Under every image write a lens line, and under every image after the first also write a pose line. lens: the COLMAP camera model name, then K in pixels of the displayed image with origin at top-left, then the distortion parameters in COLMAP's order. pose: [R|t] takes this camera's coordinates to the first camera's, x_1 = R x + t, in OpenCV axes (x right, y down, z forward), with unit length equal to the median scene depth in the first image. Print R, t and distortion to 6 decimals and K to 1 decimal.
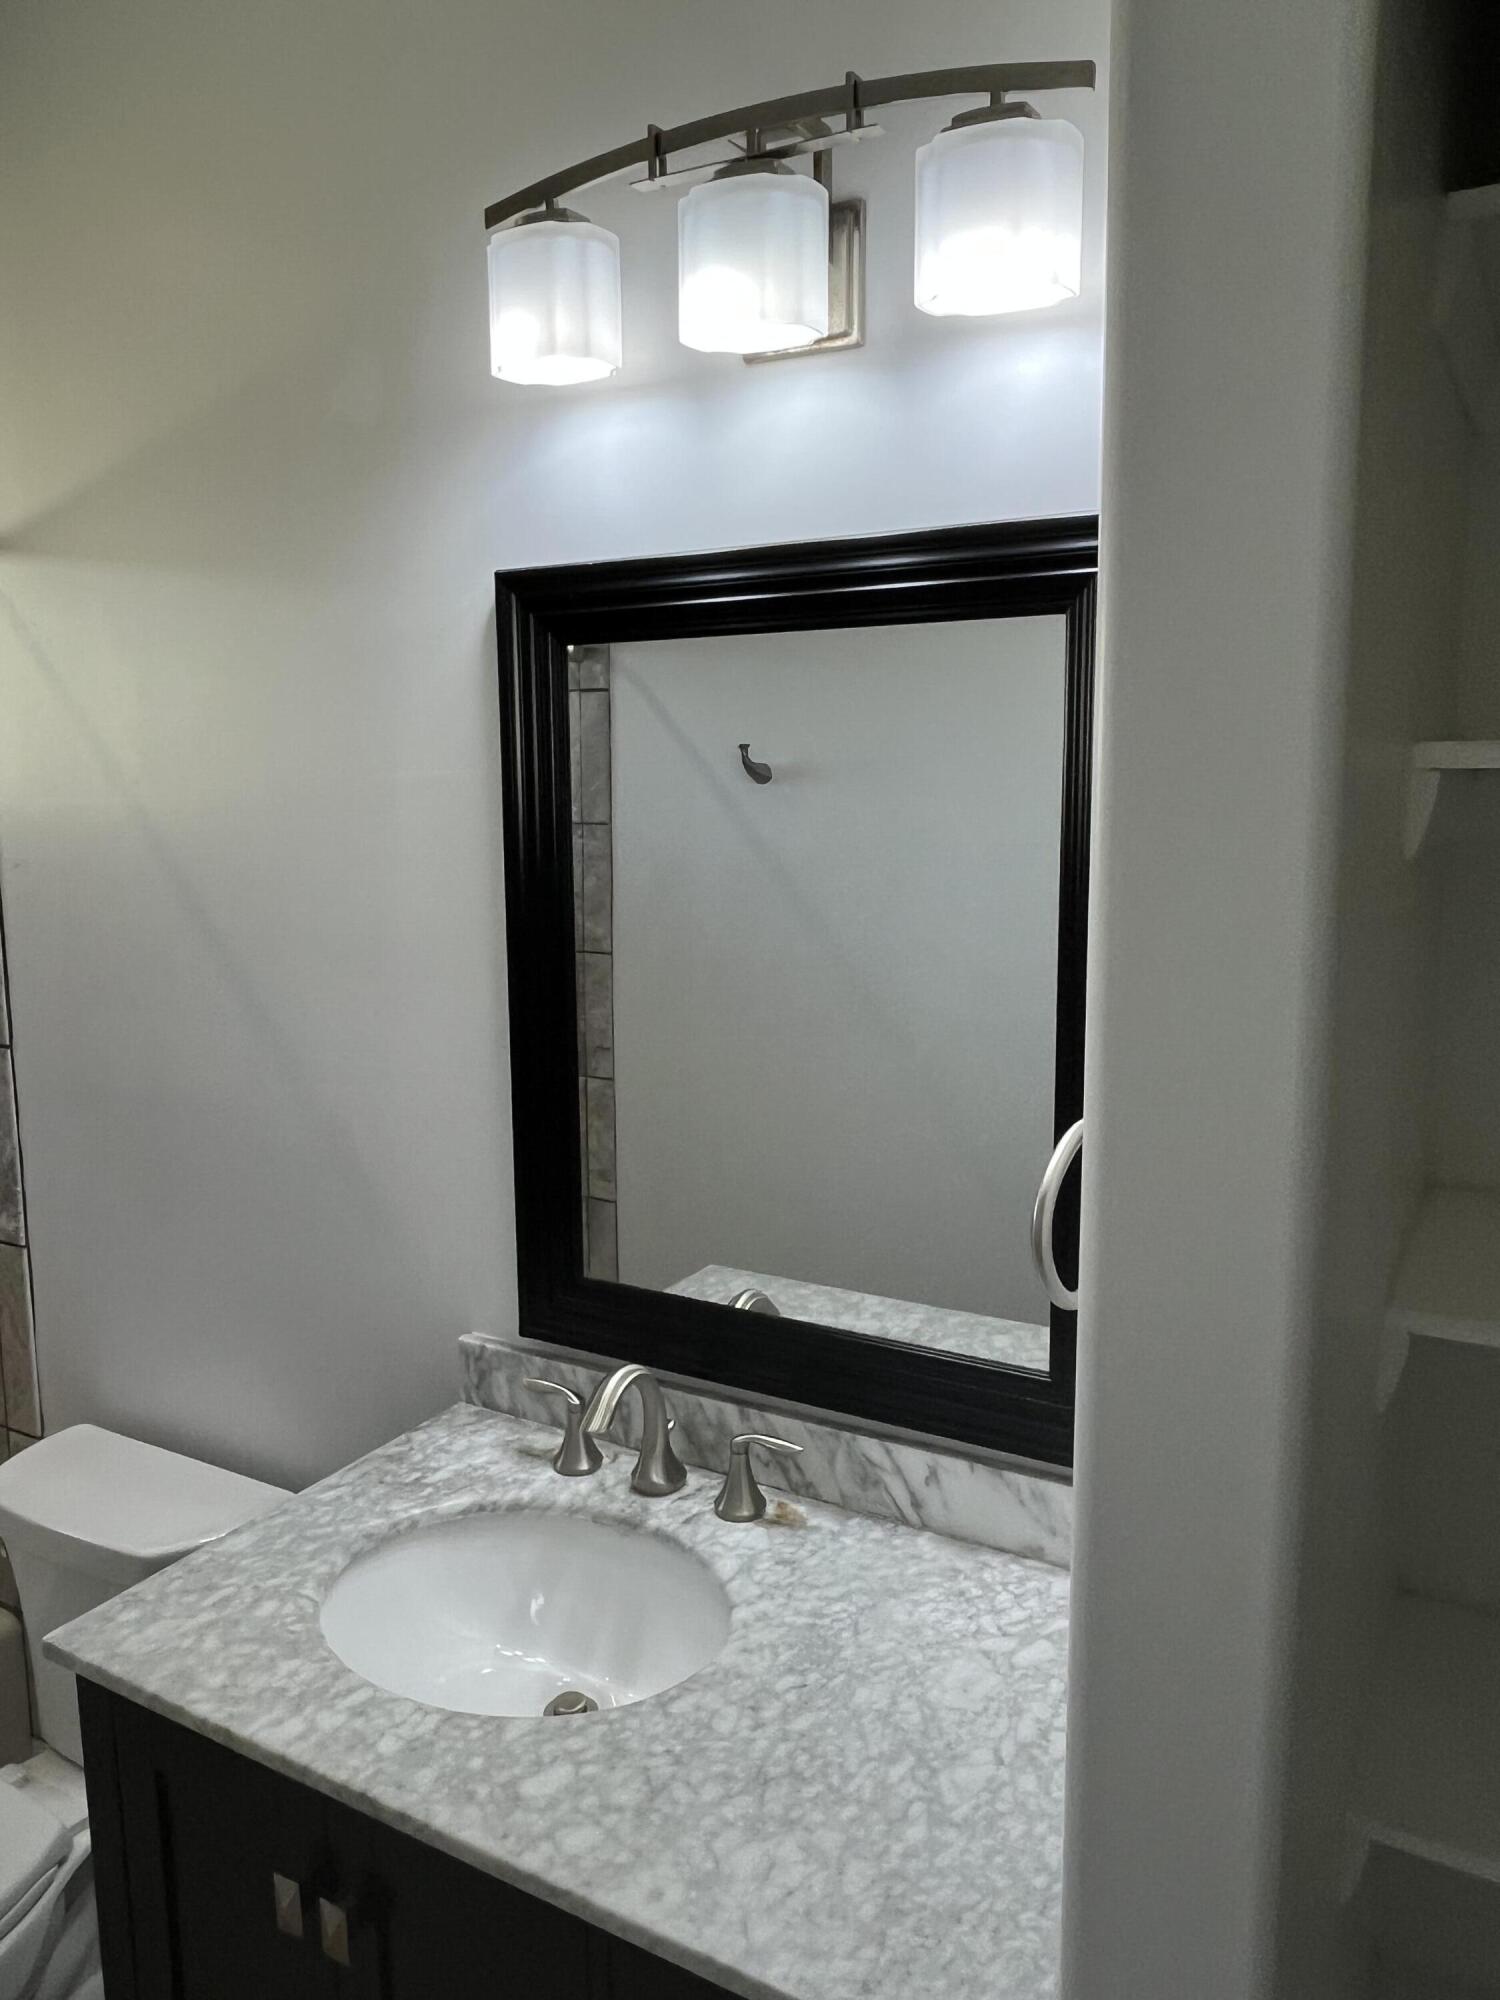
lens RADIAL K [[1439.2, 0, 750.8], [0, 1439.2, 982.4], [0, 0, 1]] dist [0.002850, -0.011120]
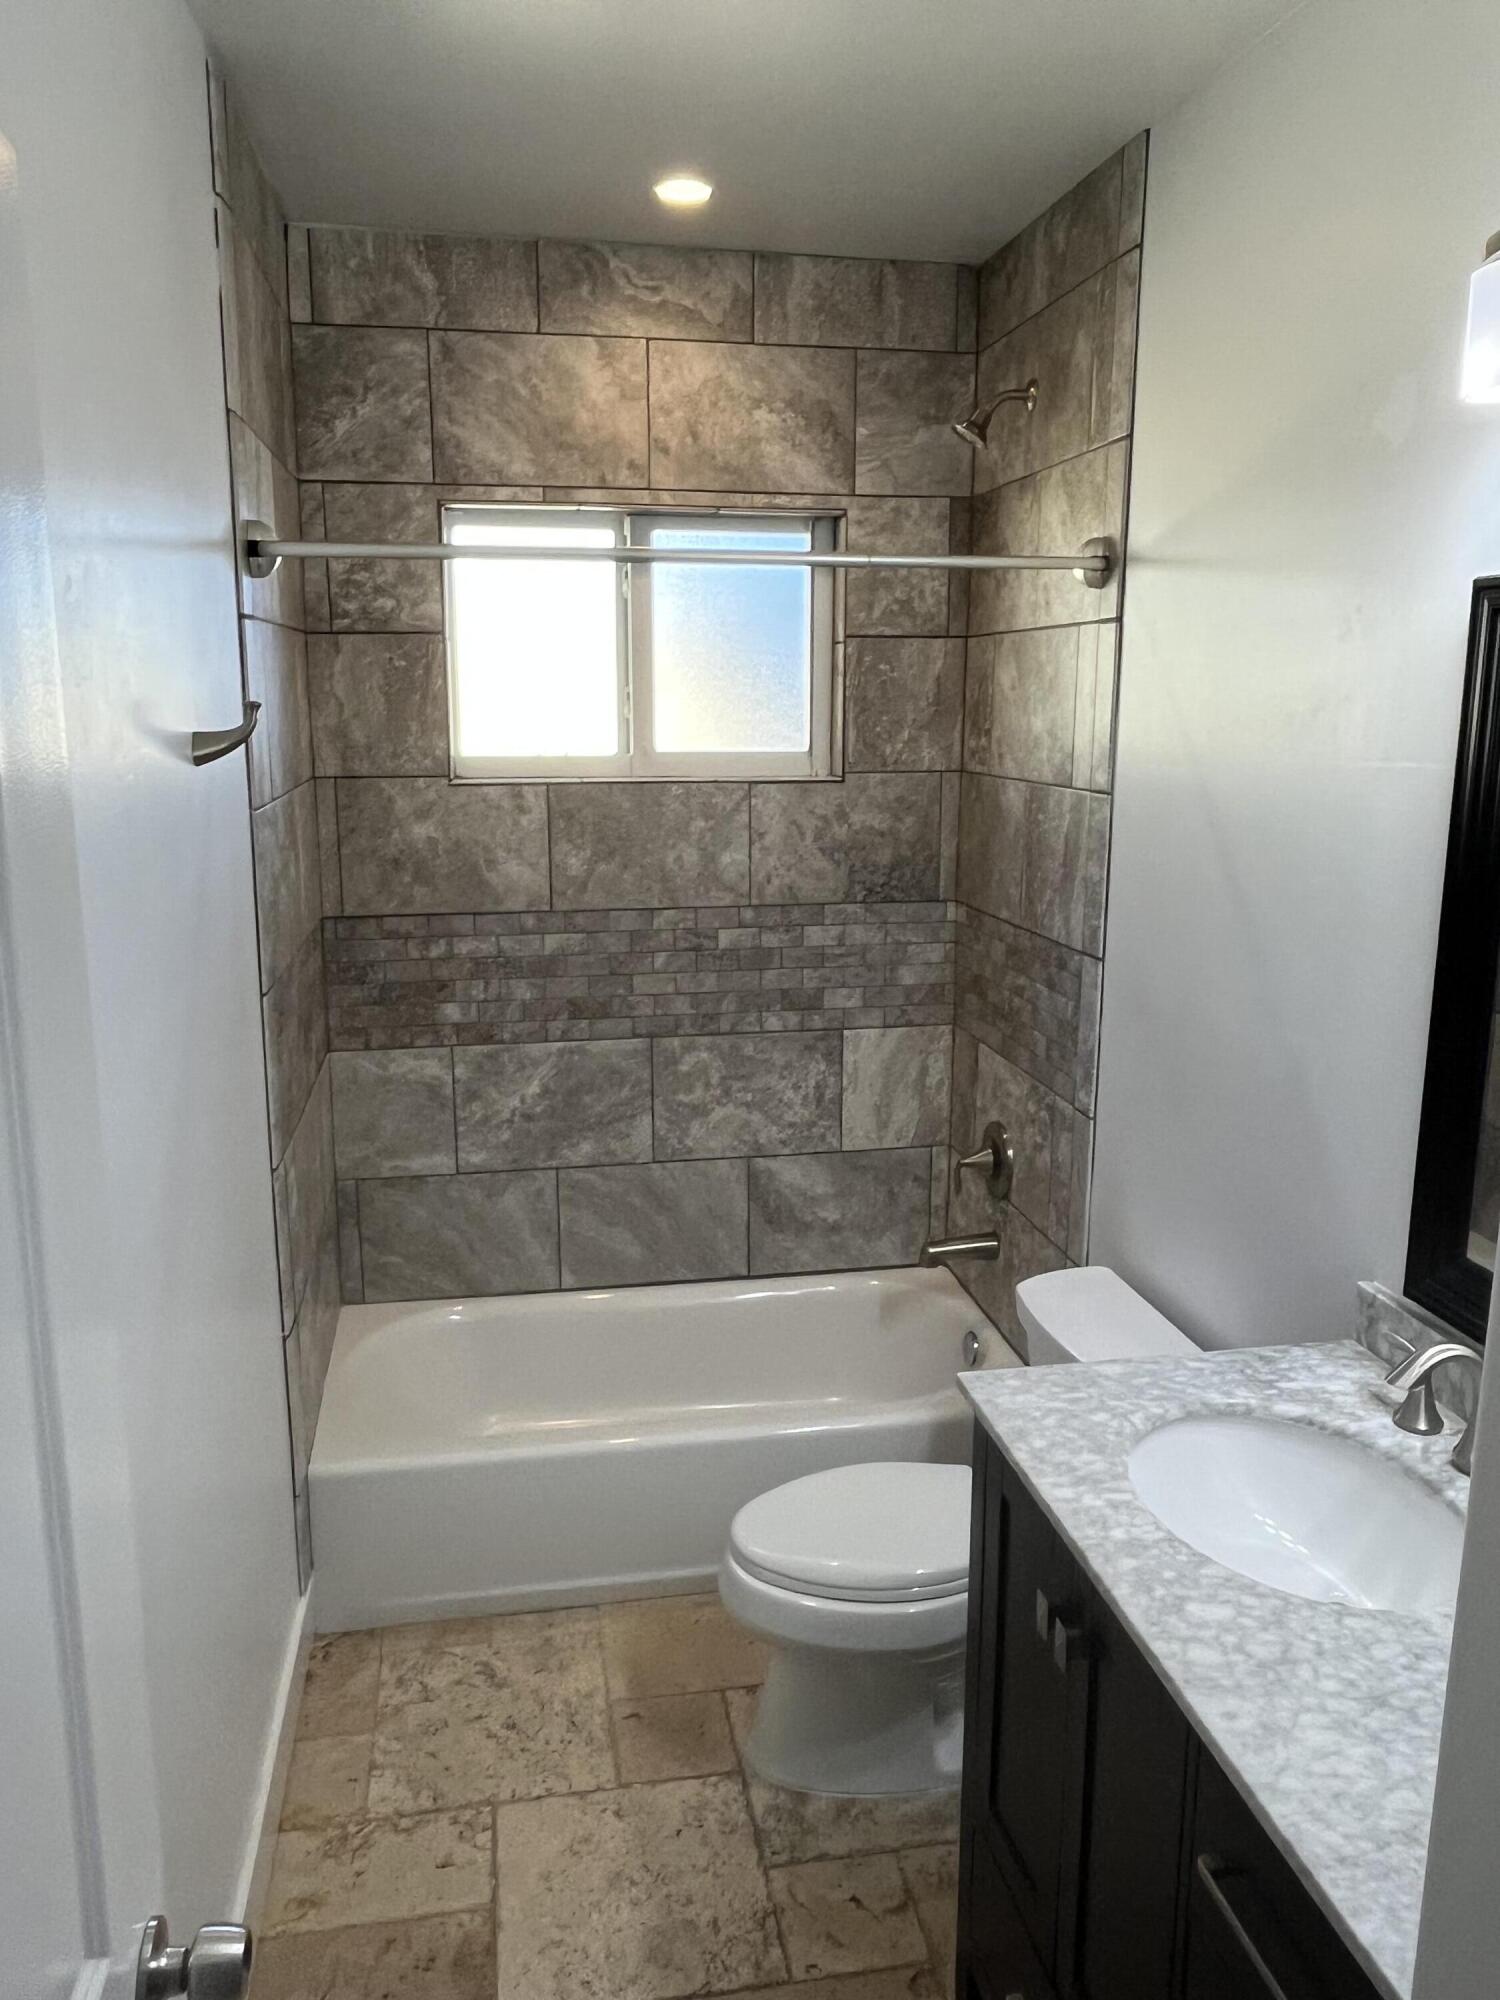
lens RADIAL K [[1439.2, 0, 738.5], [0, 1439.2, 981.9], [0, 0, 1]] dist [0.002850, -0.011120]
pose [[0.645907, 0.156166, -0.747273, 0.328776], [-0.117830, 0.987517, 0.104527, -0.044801], [0.754268, 0.020536, 0.656245, -0.095233]]
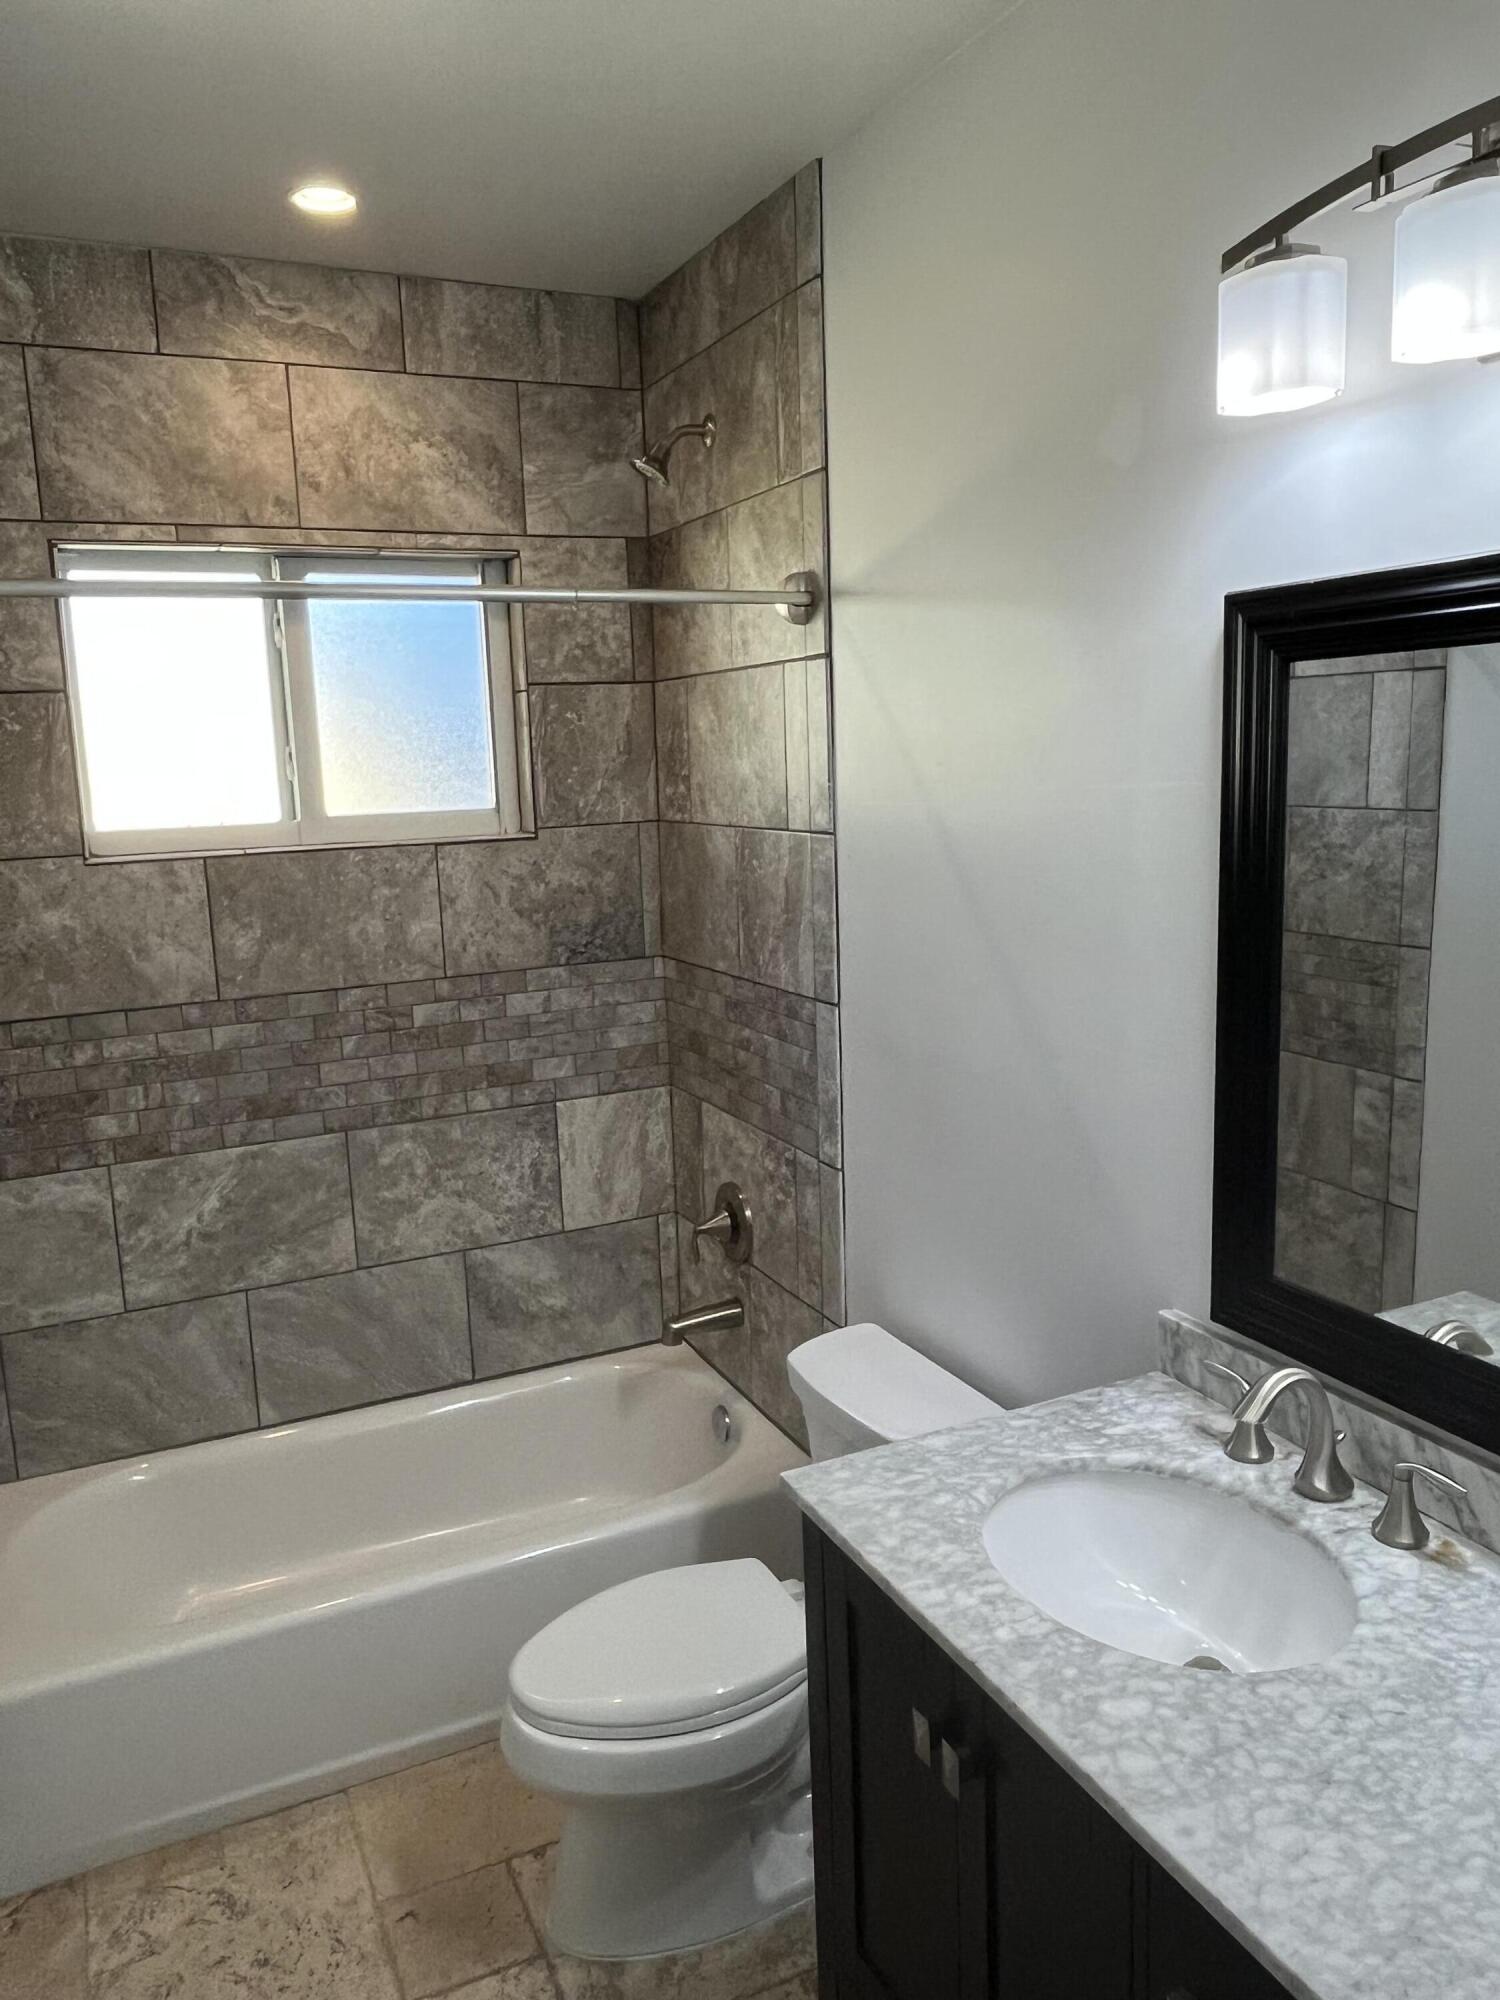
lens RADIAL K [[1439.2, 0, 747.6], [0, 1439.2, 987.1], [0, 0, 1]] dist [0.002850, -0.011120]
pose [[0.822816, 0.069706, -0.564017, 0.158936], [-0.053686, 0.997545, 0.044966, -0.030987], [0.565766, -0.006719, 0.824538, -0.067528]]
